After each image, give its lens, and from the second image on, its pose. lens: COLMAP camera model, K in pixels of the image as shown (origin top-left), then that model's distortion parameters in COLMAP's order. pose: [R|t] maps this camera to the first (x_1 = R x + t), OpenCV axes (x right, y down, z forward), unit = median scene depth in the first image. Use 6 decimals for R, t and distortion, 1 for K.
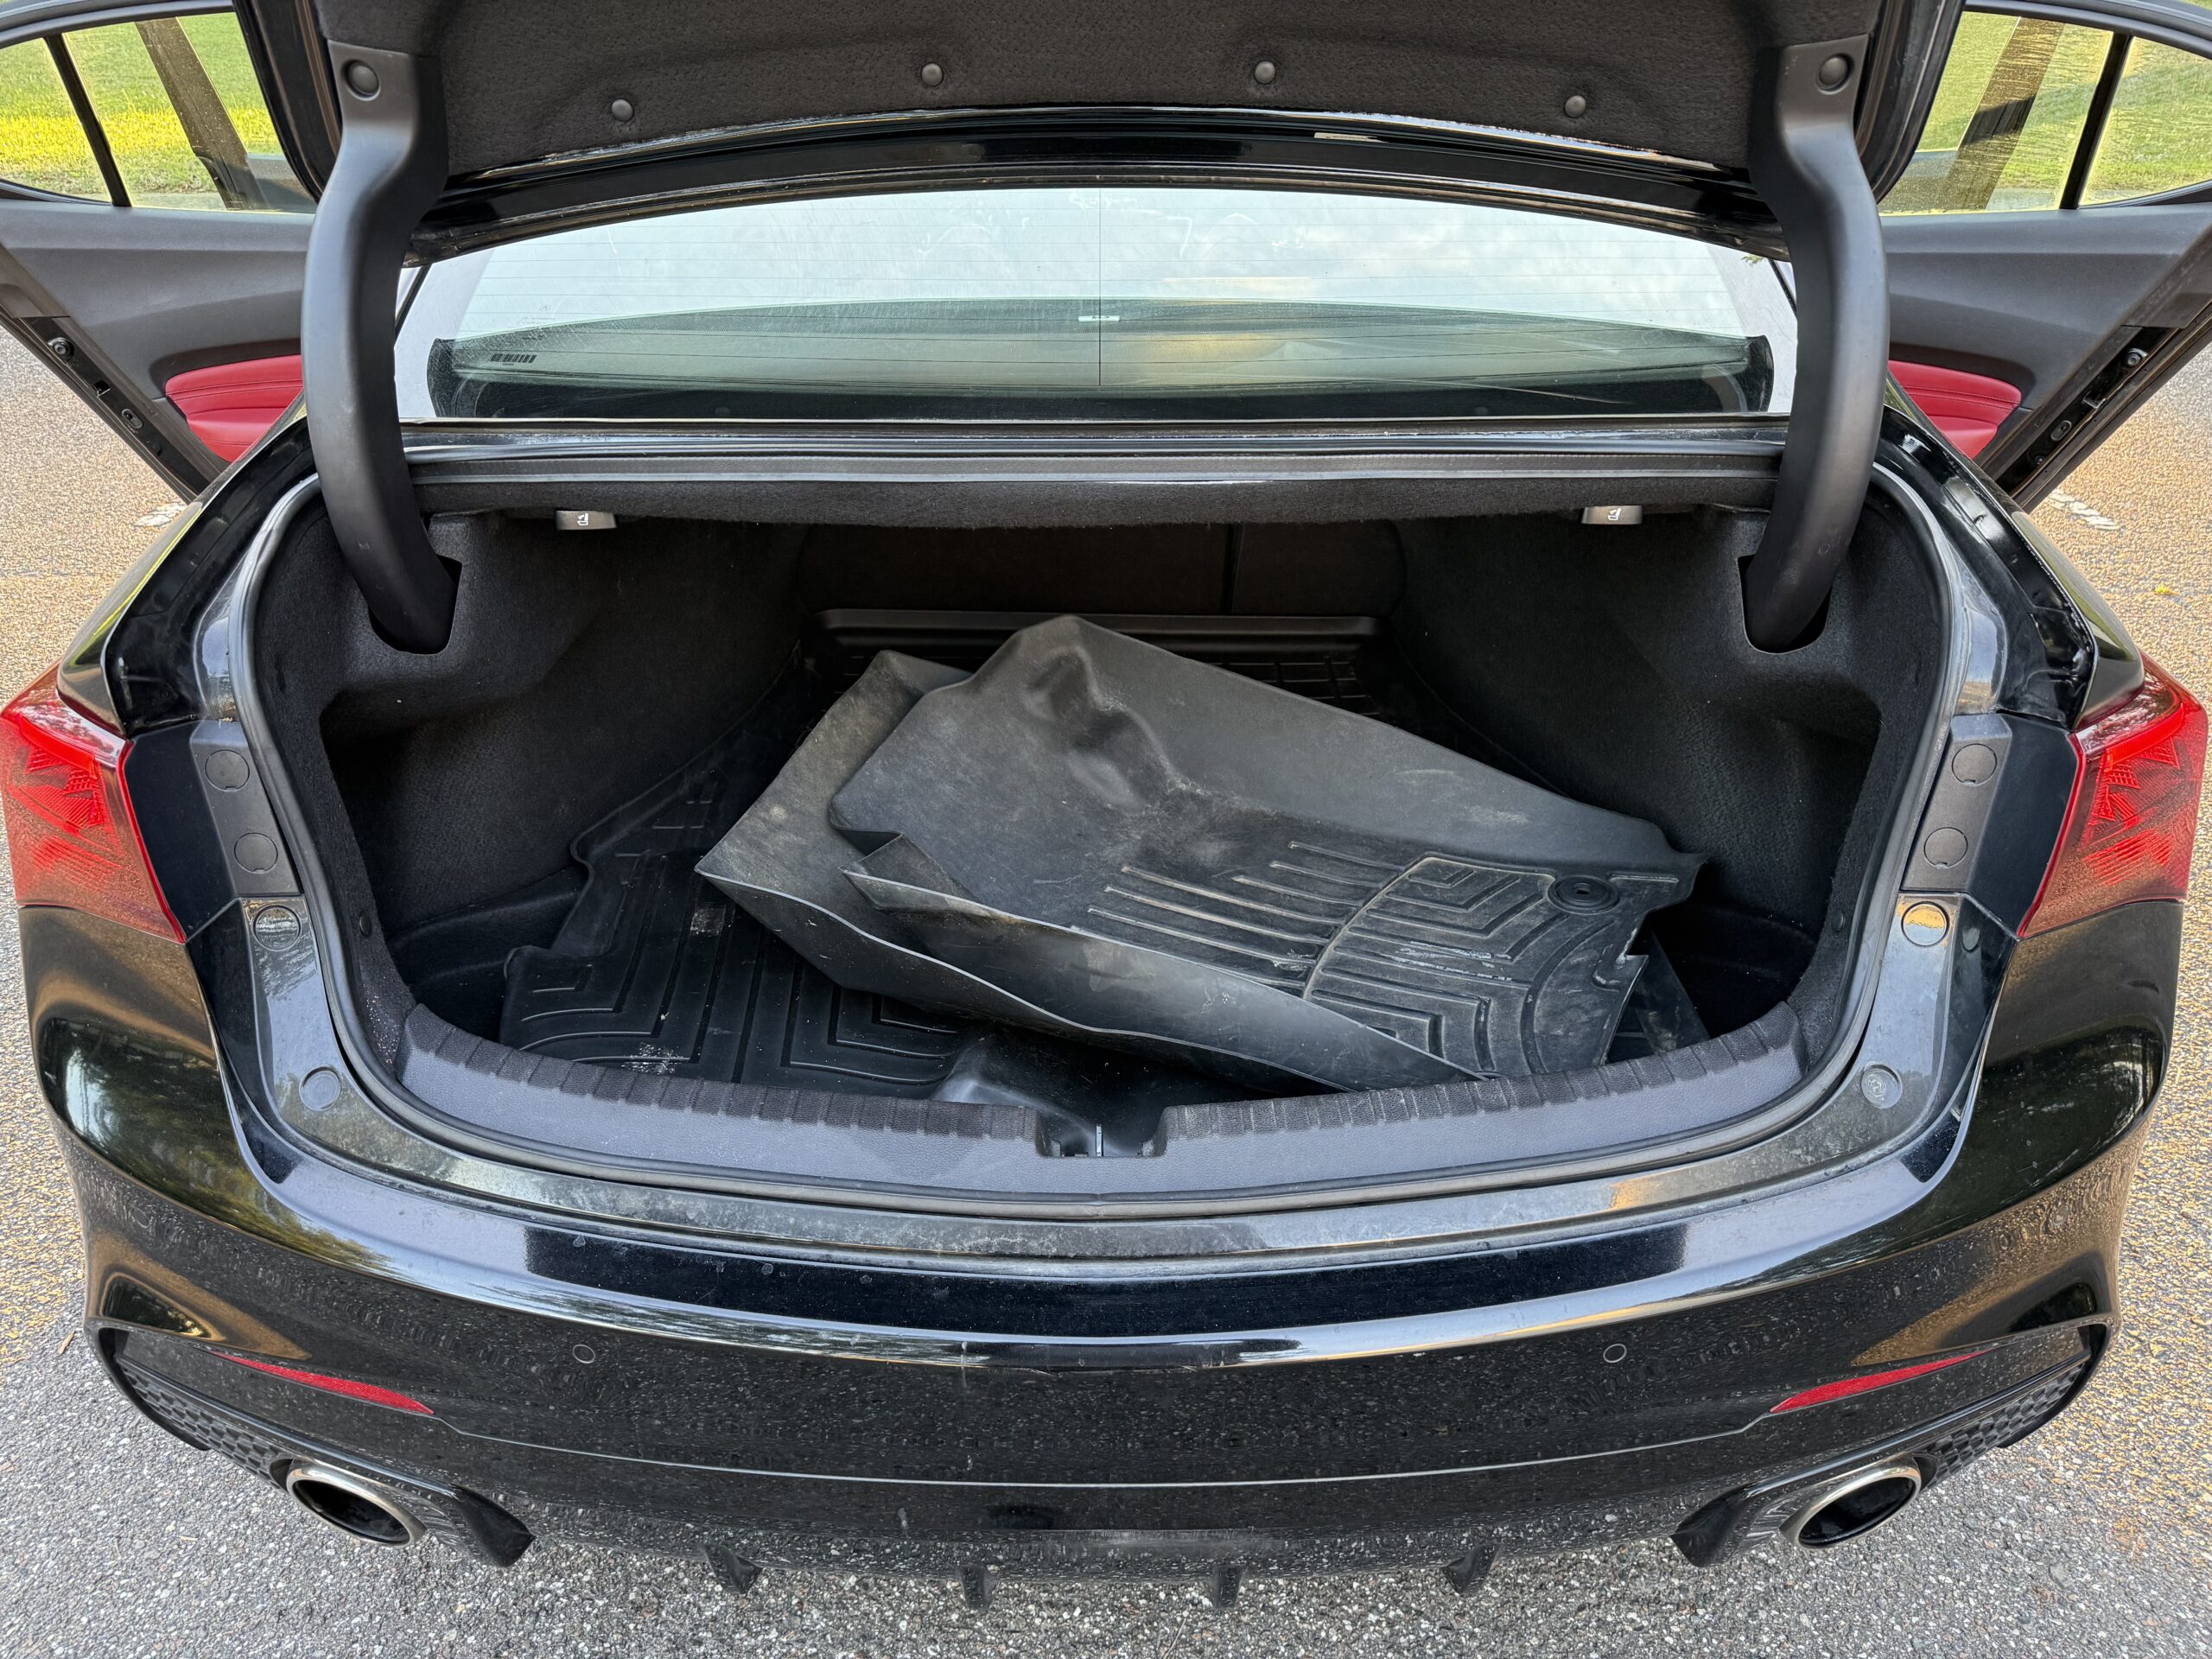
lens RADIAL K [[1579.3, 0, 1105.0], [0, 1579.3, 835.6], [0, 0, 1]] dist [0.027645, -0.032910]
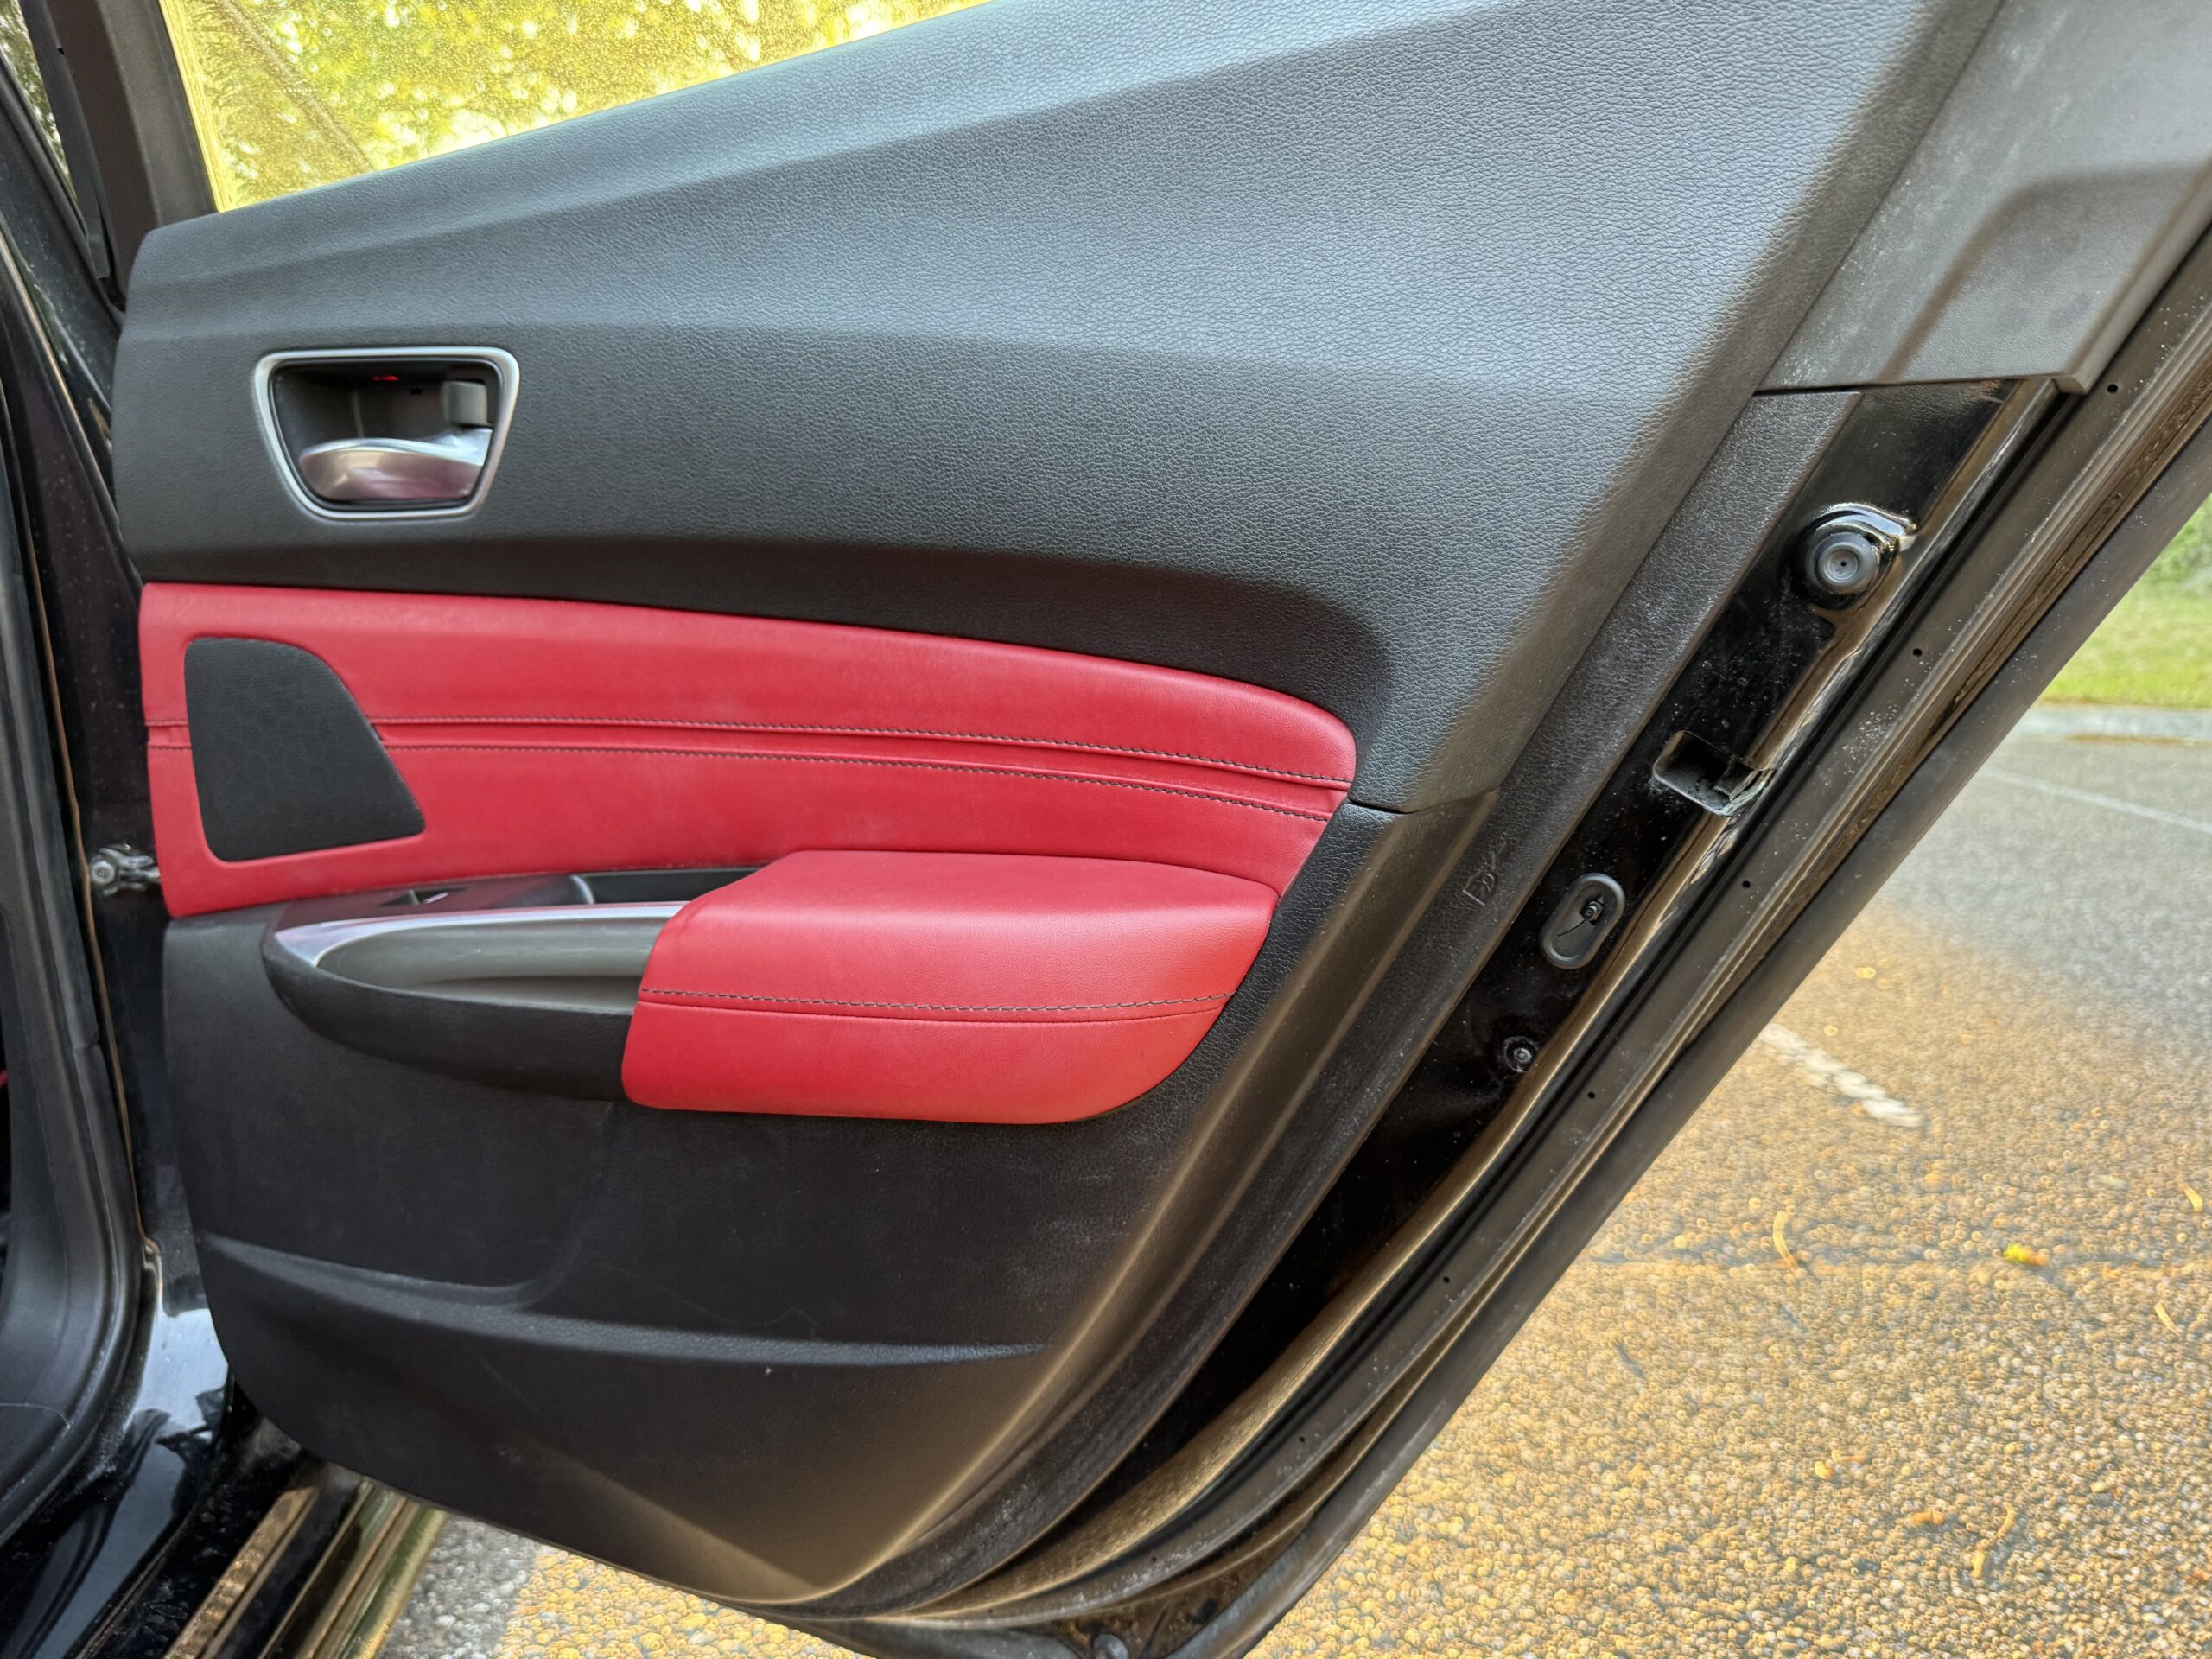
lens RADIAL K [[1579.3, 0, 1117.9], [0, 1579.3, 846.1], [0, 0, 1]] dist [0.027645, -0.032910]
pose [[0.995382, 0.019086, 0.094077, 0.522454], [0.011481, 0.949329, -0.314074, -0.200012], [-0.095304, 0.313703, 0.944726, 0.806909]]
